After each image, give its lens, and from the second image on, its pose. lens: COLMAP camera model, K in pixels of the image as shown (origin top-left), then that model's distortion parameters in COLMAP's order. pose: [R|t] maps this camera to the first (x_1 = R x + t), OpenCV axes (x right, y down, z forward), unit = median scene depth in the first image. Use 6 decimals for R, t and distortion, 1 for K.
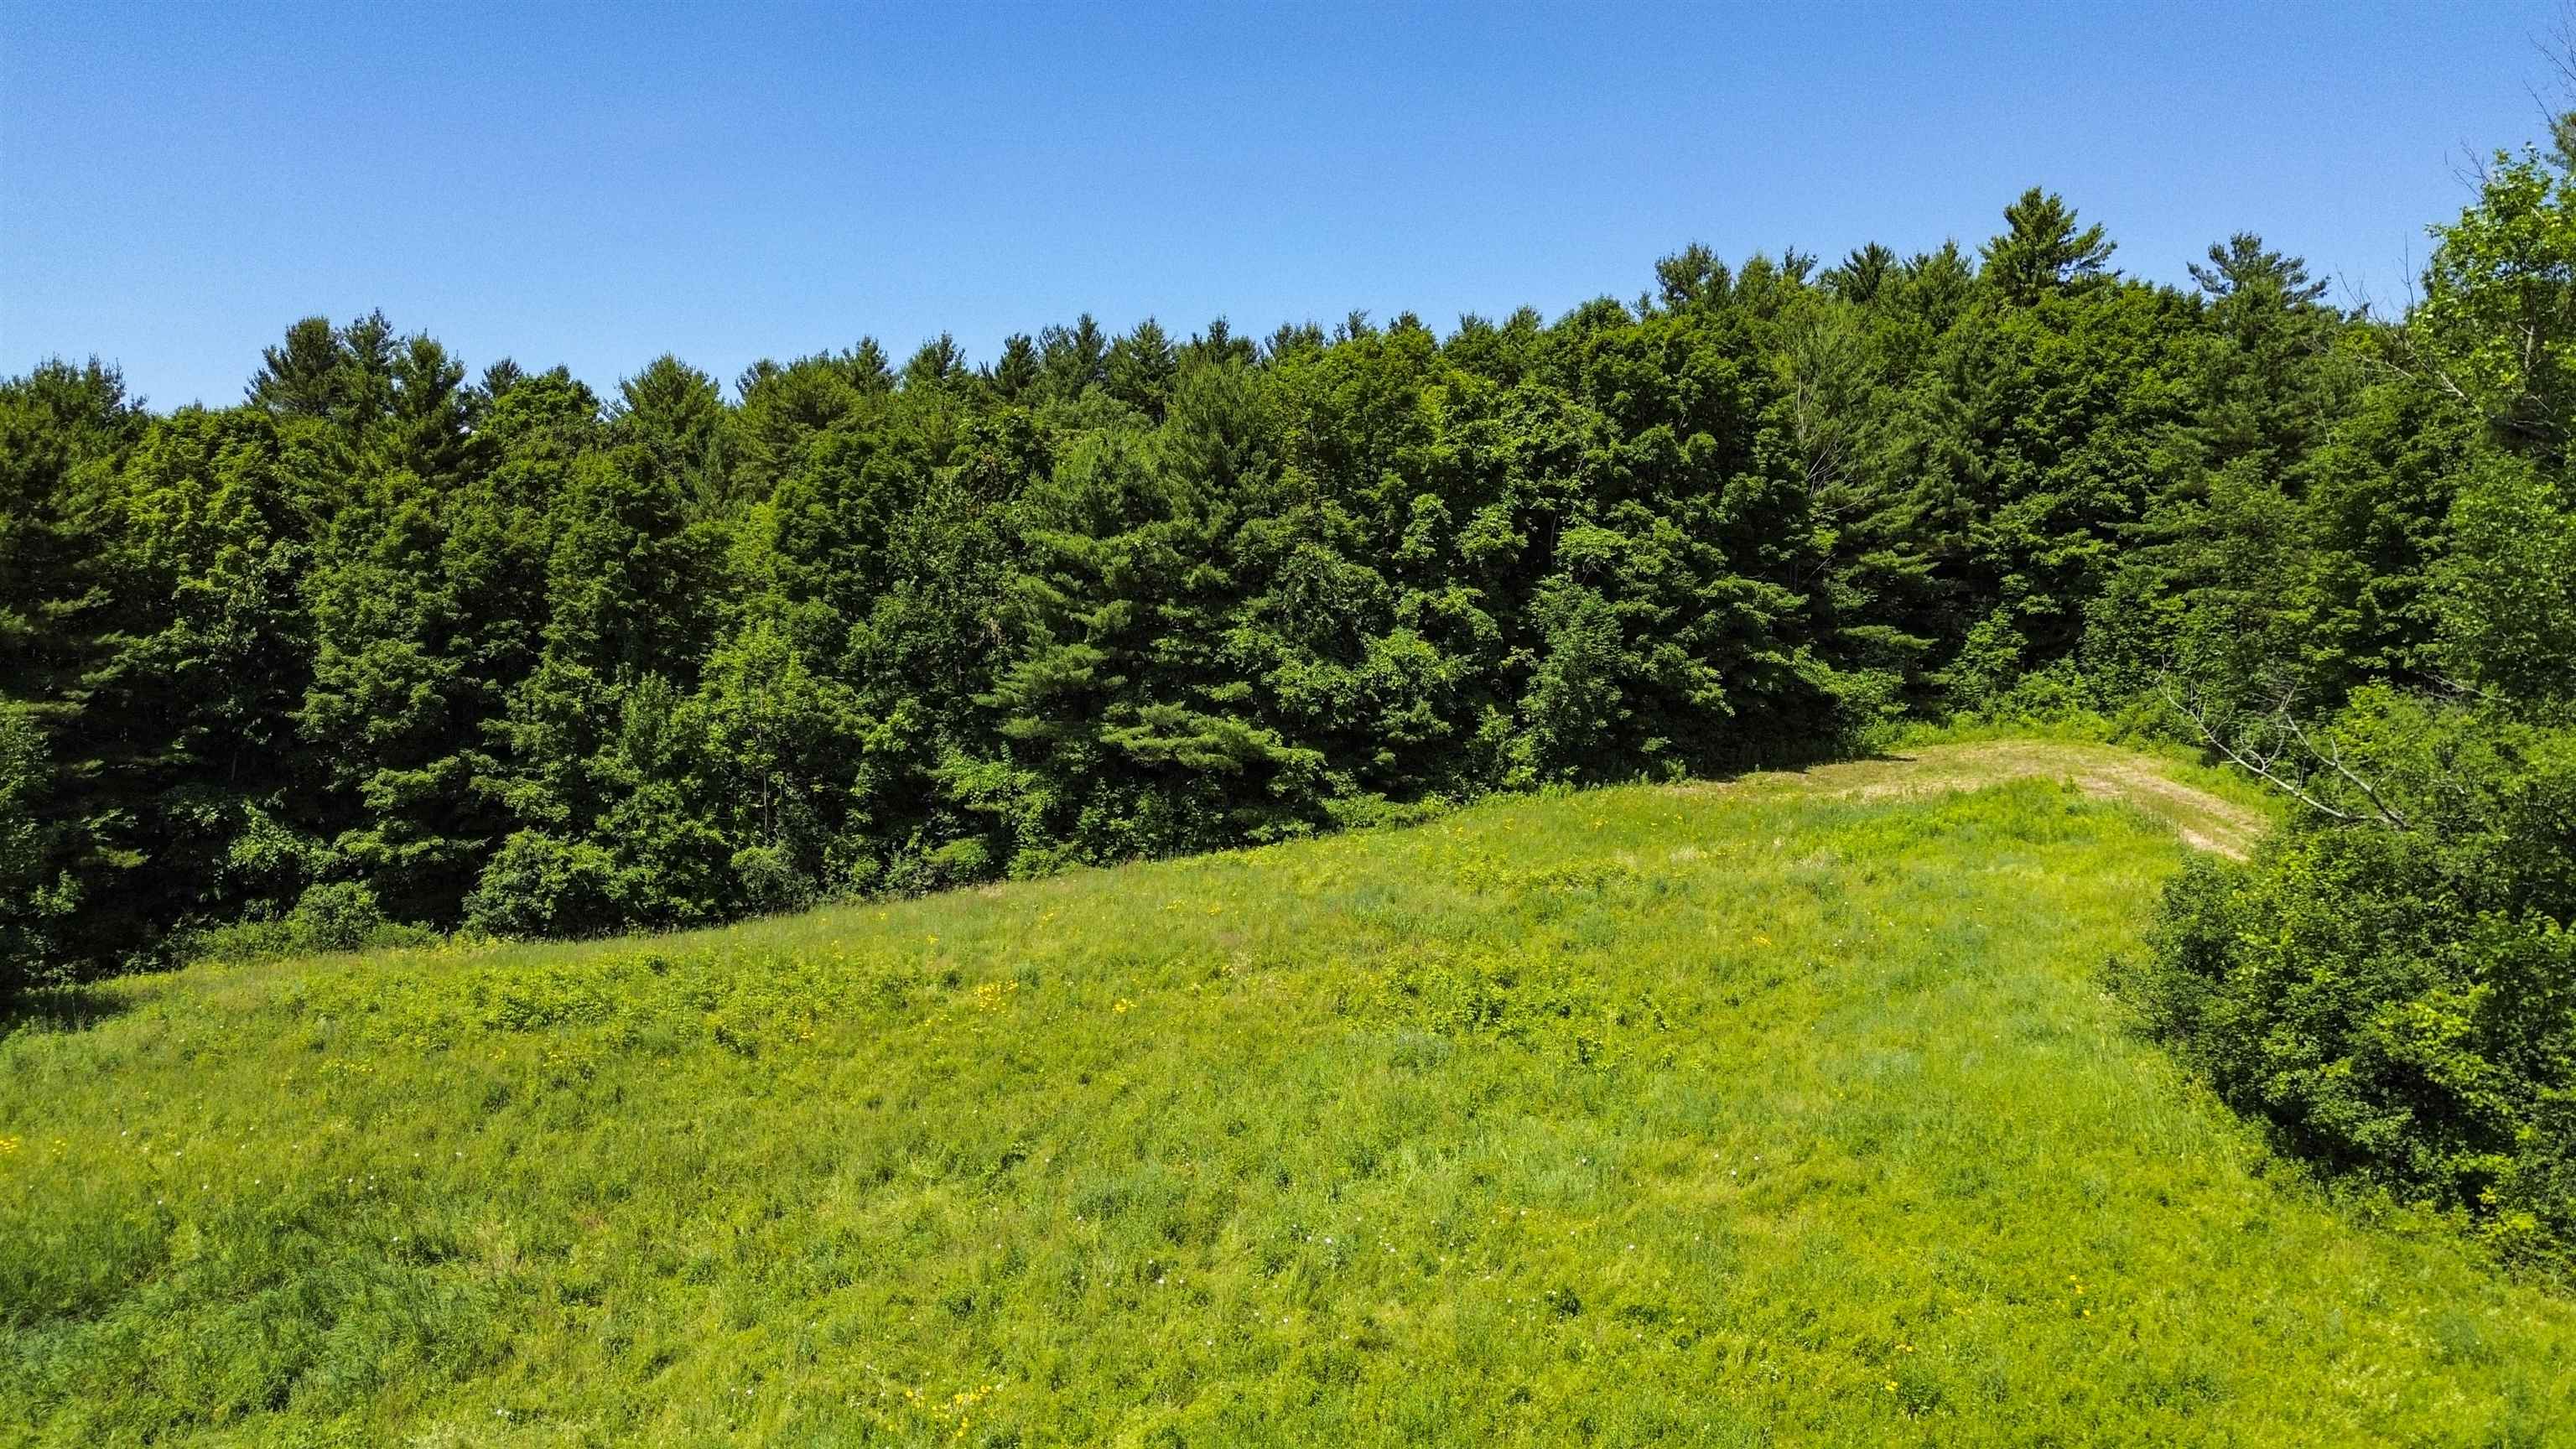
lens RADIAL K [[1832.1, 0, 1295.4], [0, 1832.1, 742.2], [0, 0, 1]] dist [0.067954, -0.064282]
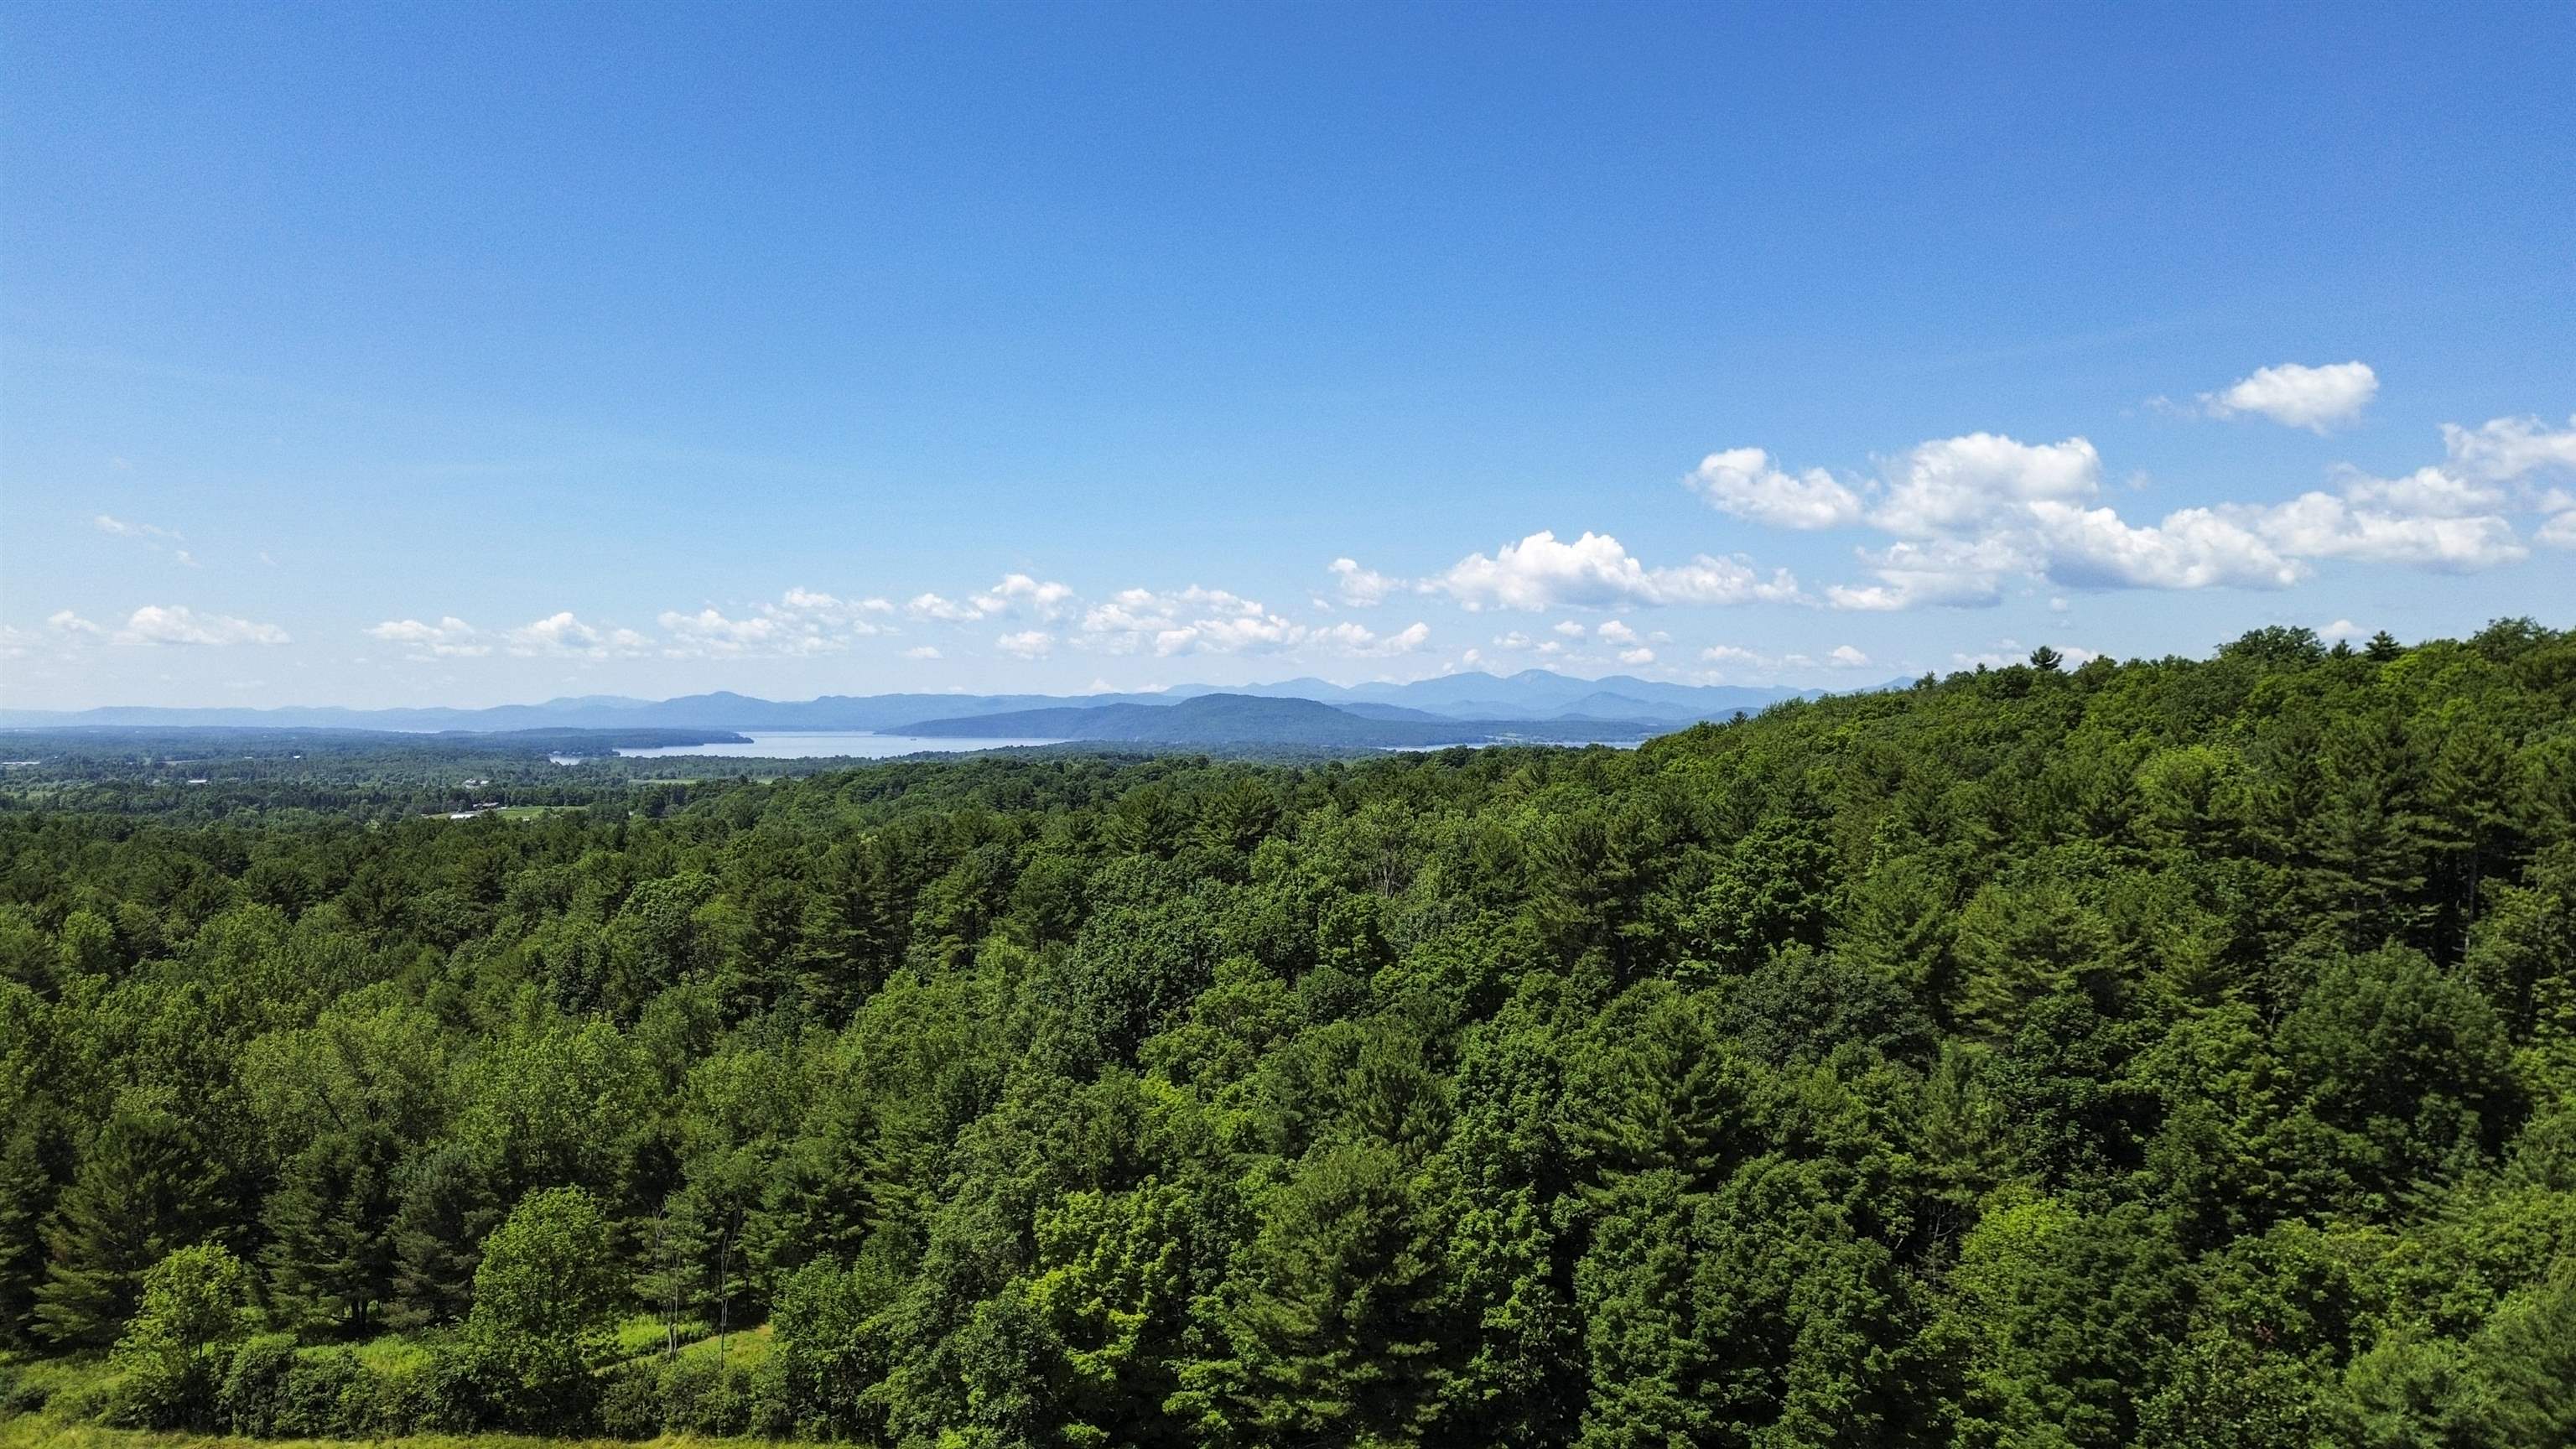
lens RADIAL K [[1832.1, 0, 1286.4], [0, 1832.1, 742.2], [0, 0, 1]] dist [0.067954, -0.064282]
pose [[0.797357, 0.002539, -0.603503, -0.003110], [0.003191, 0.999959, 0.008423, -0.442099], [0.603500, -0.008642, 0.797316, 0.006954]]
